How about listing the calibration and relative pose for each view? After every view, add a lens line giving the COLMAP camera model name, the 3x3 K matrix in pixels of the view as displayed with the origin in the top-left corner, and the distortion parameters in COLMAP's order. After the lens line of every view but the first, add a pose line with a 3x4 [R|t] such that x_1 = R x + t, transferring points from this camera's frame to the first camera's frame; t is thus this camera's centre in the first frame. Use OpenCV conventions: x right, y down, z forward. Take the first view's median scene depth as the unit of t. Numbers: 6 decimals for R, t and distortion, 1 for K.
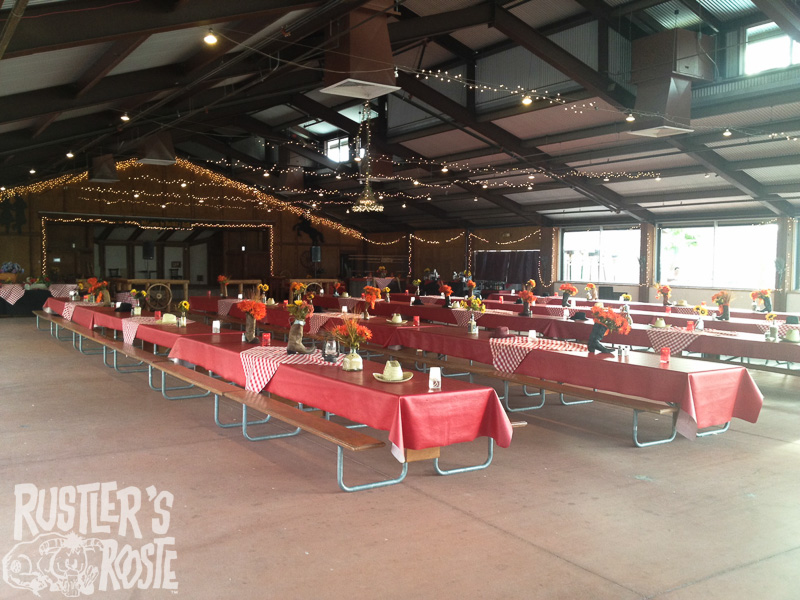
lens RADIAL K [[759.6, 0, 403.7], [0, 759.6, 295.3], [0, 0, 1]] dist [0.022943, 0.000000]
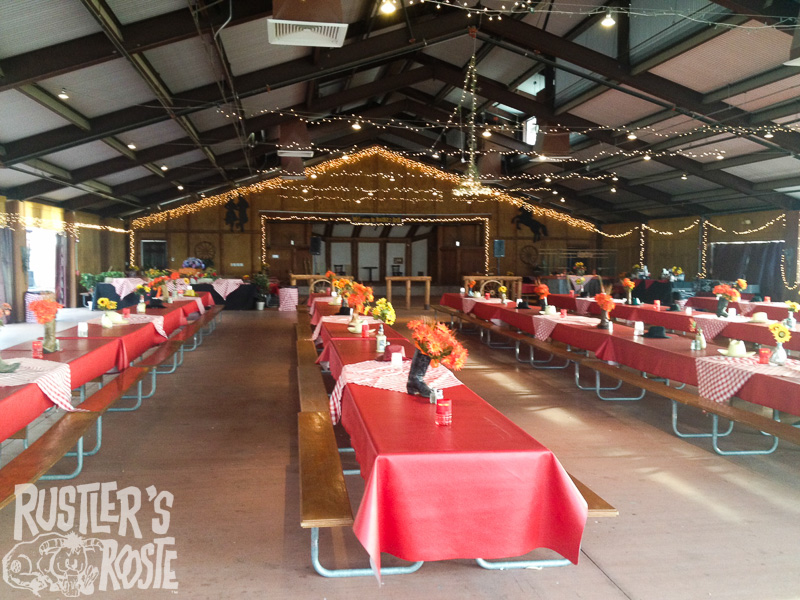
lens RADIAL K [[759.6, 0, 395.4], [0, 759.6, 302.0], [0, 0, 1]] dist [0.022943, 0.000000]
pose [[0.905322, 0.021780, -0.424167, 0.131587], [-0.016538, 0.999735, 0.016035, -0.002777], [0.424404, -0.007502, 0.905442, 0.115460]]
